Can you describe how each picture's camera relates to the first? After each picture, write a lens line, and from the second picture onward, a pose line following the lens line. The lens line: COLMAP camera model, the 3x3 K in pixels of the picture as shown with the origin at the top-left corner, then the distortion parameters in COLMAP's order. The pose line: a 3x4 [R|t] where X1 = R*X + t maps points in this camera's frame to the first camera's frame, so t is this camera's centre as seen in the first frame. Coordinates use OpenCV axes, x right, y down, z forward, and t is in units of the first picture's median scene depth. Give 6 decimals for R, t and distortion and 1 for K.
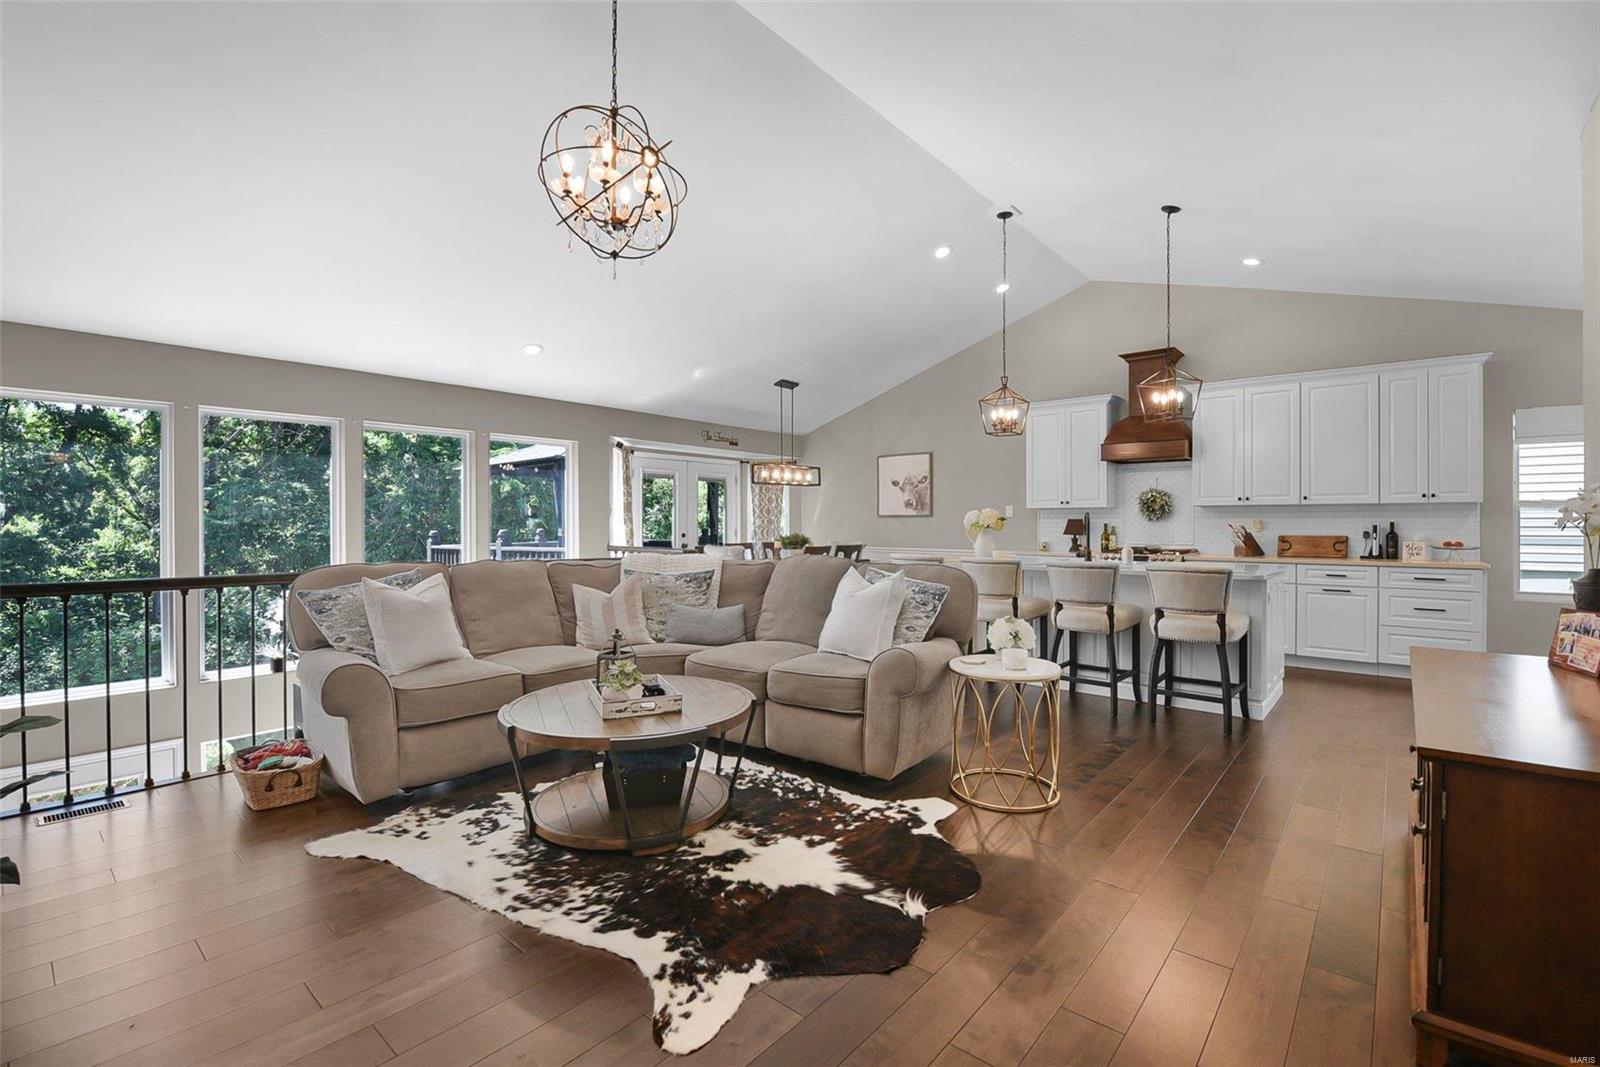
lens RADIAL K [[701.7, 0, 800.8], [0, 701.7, 523.1], [0, 0, 1]] dist [-0.005040, -0.006052]
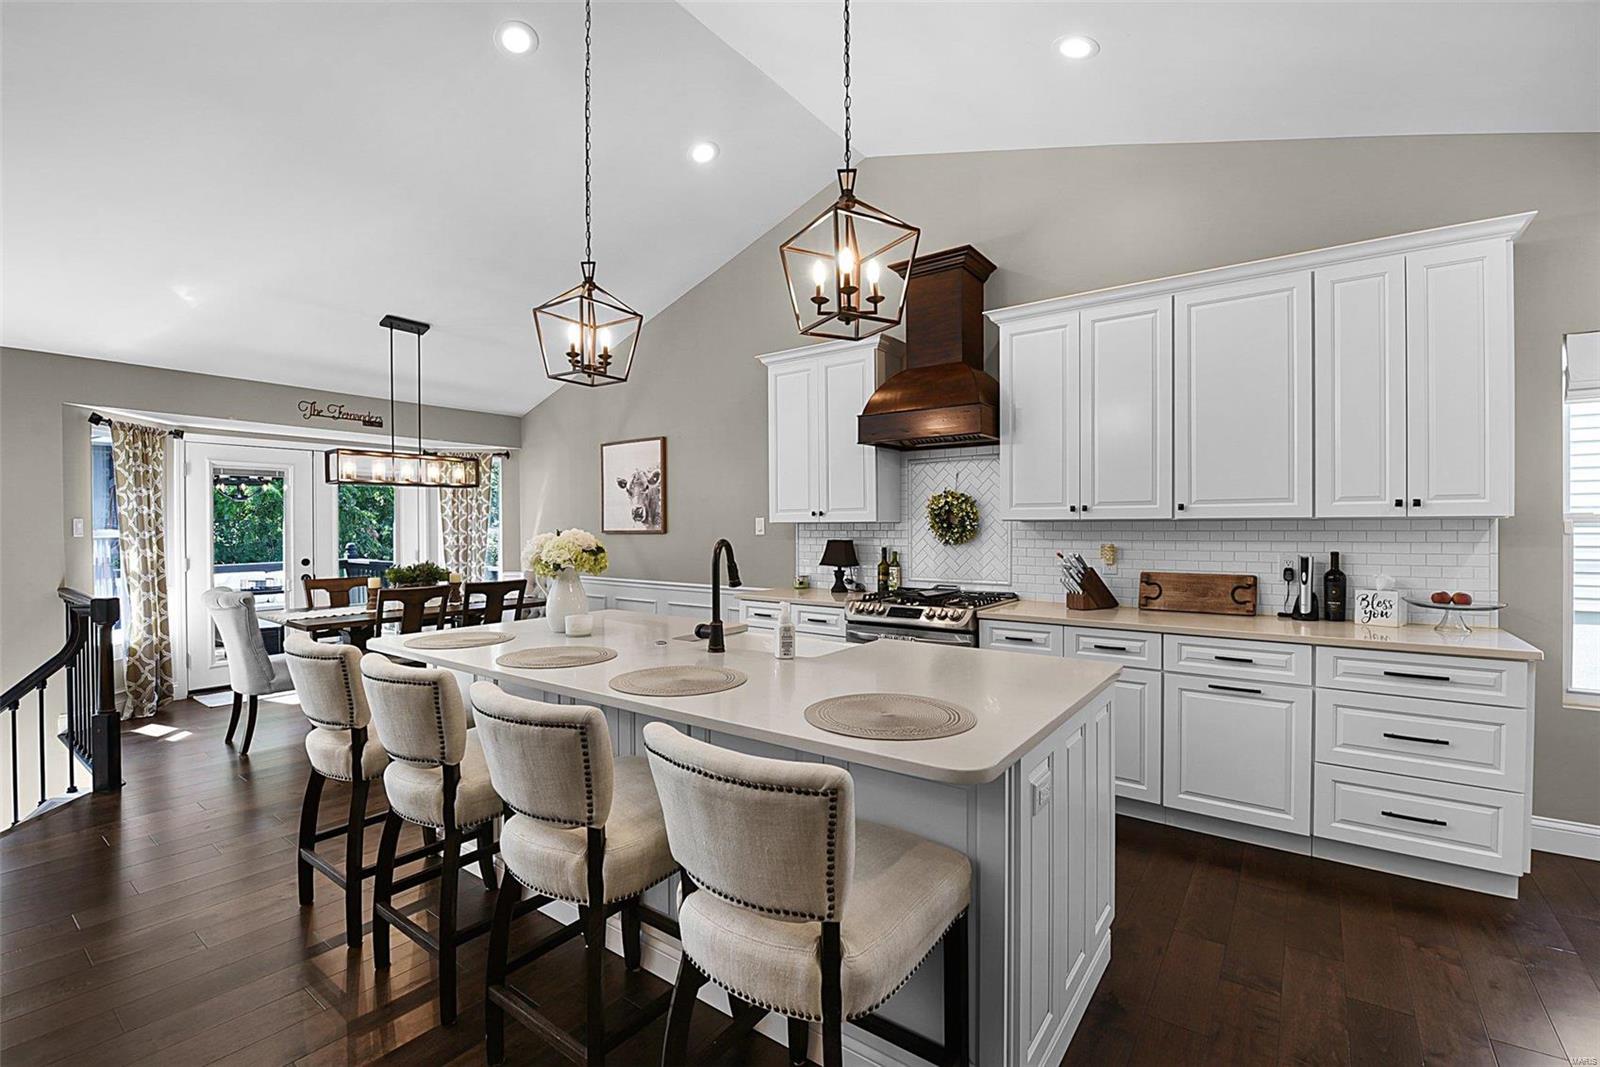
lens RADIAL K [[701.7, 0, 789.1], [0, 701.7, 531.8], [0, 0, 1]] dist [-0.005040, -0.006052]
pose [[0.997677, -0.003541, 0.068037, 0.390907], [0.003116, 0.999975, 0.006347, -0.022111], [-0.068058, -0.006120, 0.997663, 0.491073]]
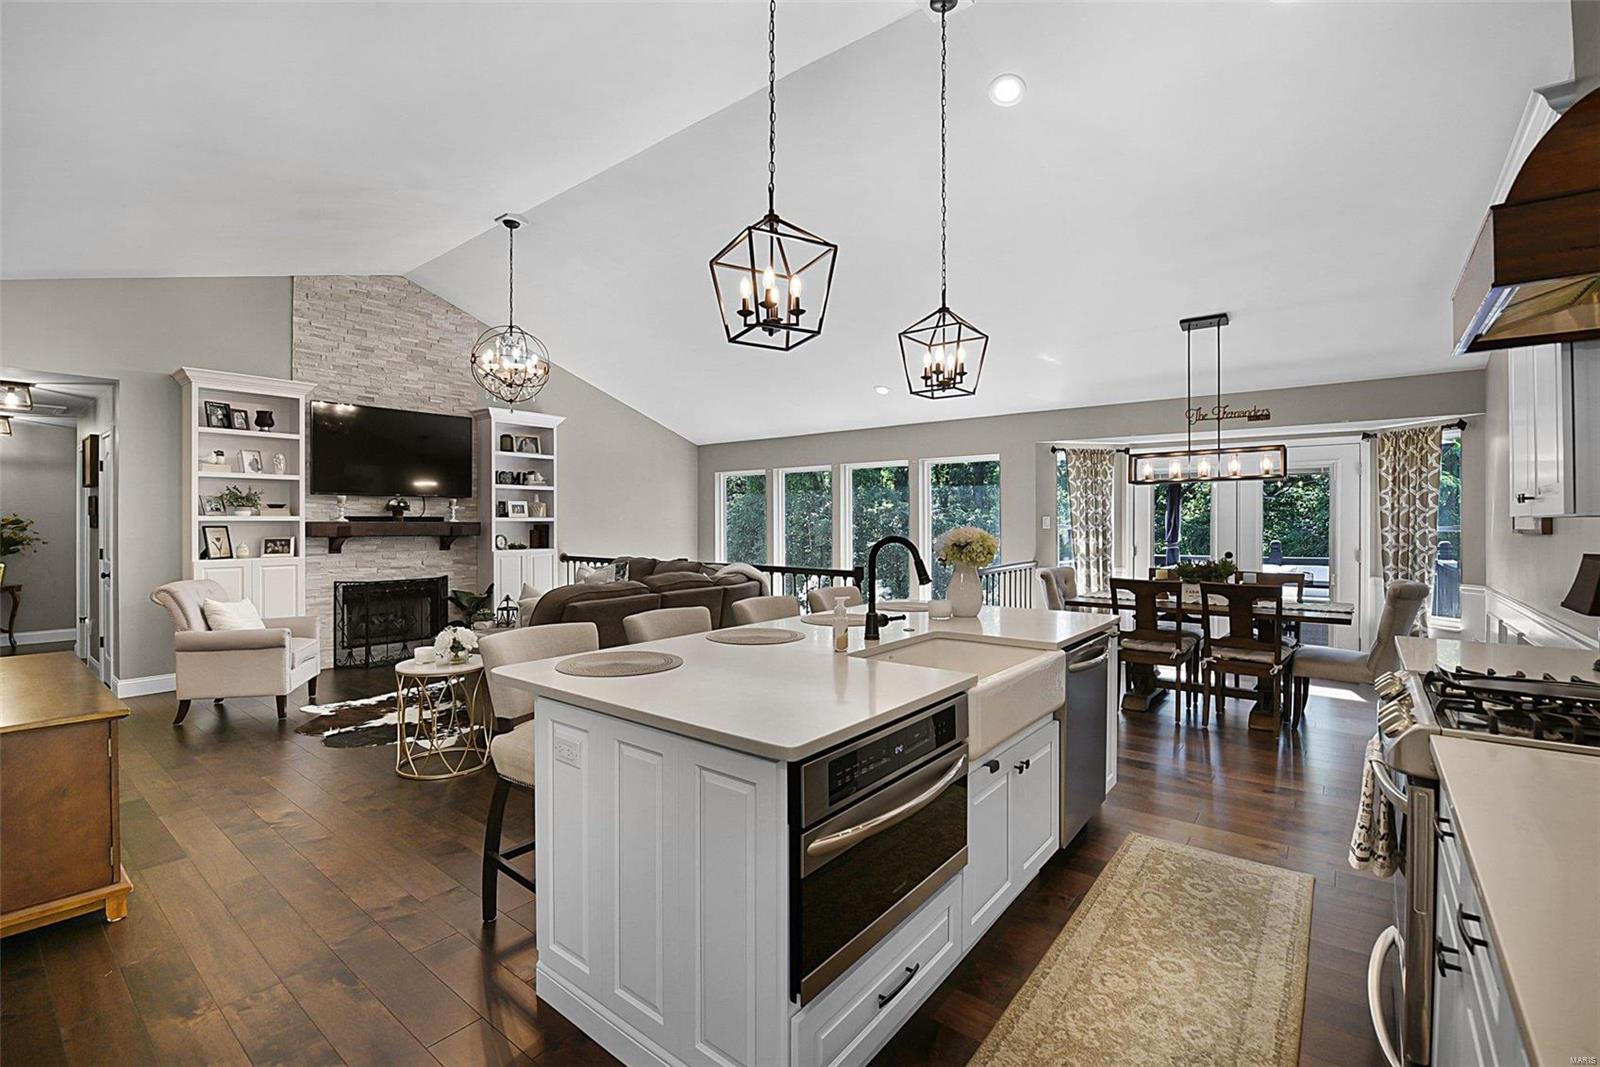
lens RADIAL K [[701.7, 0, 793.5], [0, 701.7, 522.2], [0, 0, 1]] dist [-0.005040, -0.006052]
pose [[0.028966, 0.000839, -0.999580, 0.839092], [-0.000625, 0.999999, 0.000821, -0.025378], [0.999580, 0.000601, 0.028967, 0.858150]]
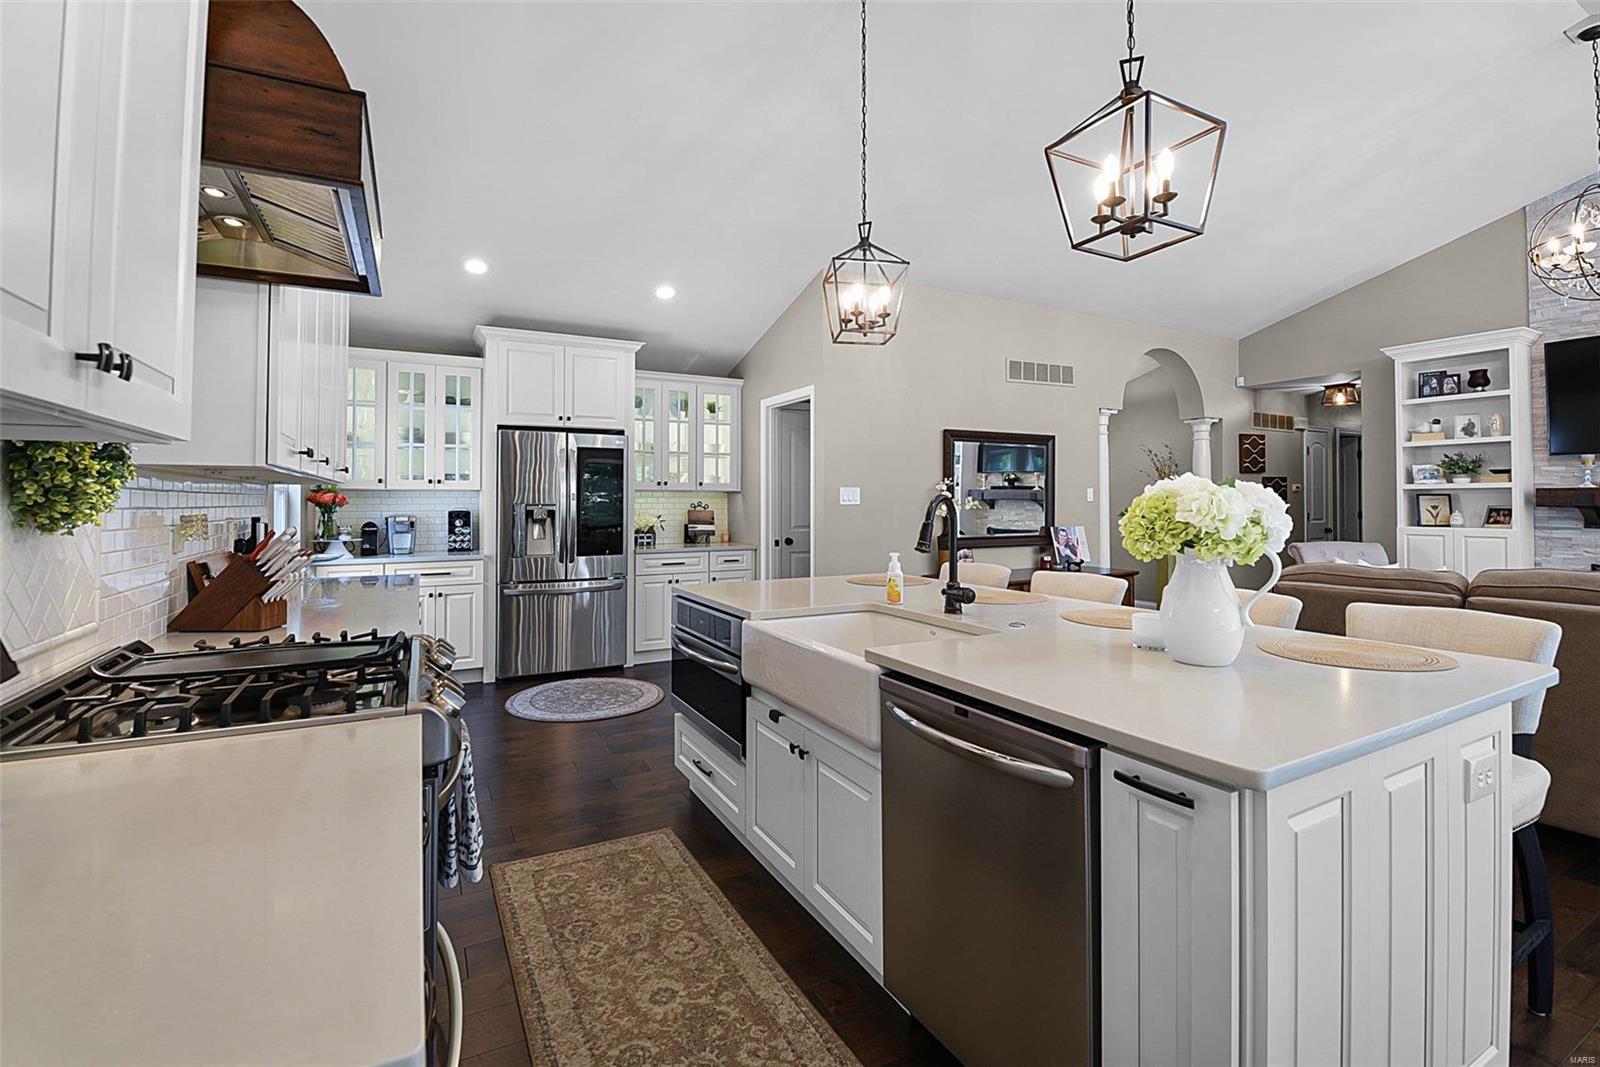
lens RADIAL K [[701.7, 0, 791.2], [0, 701.7, 482.1], [0, 0, 1]] dist [-0.005040, -0.006052]
pose [[-0.930059, 0.013171, 0.367174, 0.326924], [0.003701, 0.999642, -0.026483, -0.012829], [-0.367392, -0.023272, -0.929775, 1.324093]]
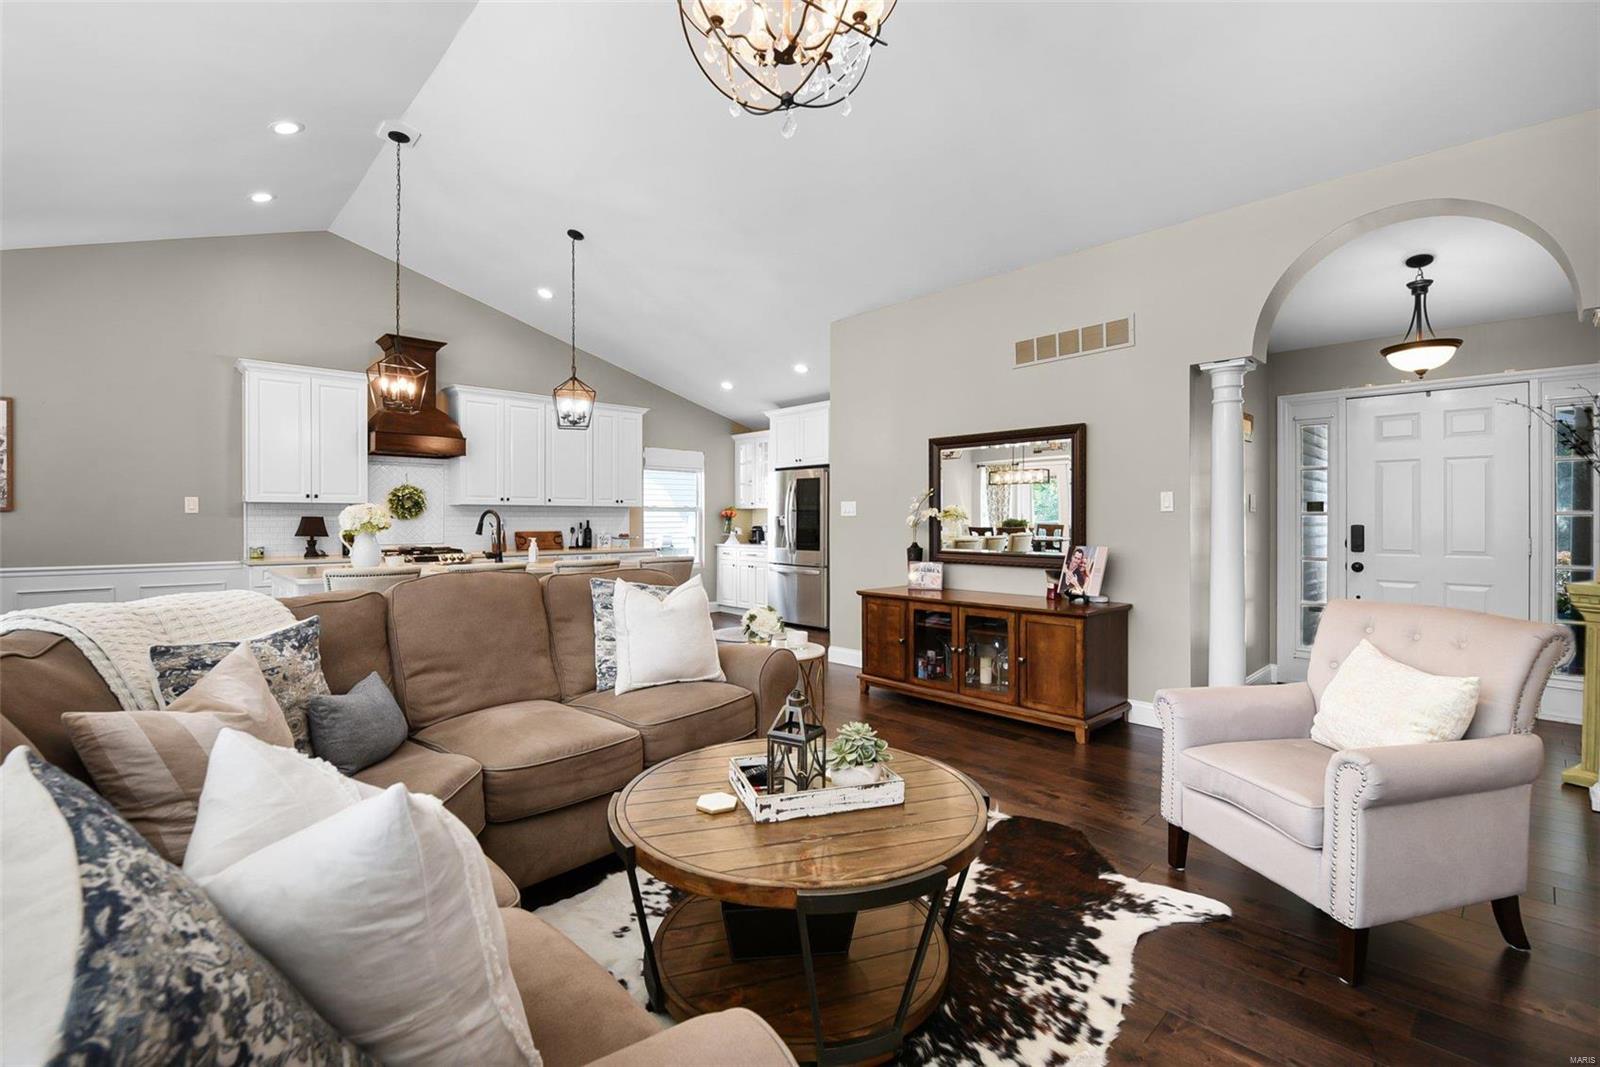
lens RADIAL K [[701.7, 0, 789.9], [0, 701.7, 519.0], [0, 0, 1]] dist [-0.005040, -0.006052]
pose [[0.116161, 0.000704, 0.993230, -0.445610], [0.000795, 0.999999, -0.000802, -0.002499], [-0.993230, 0.000883, 0.116160, 0.461438]]
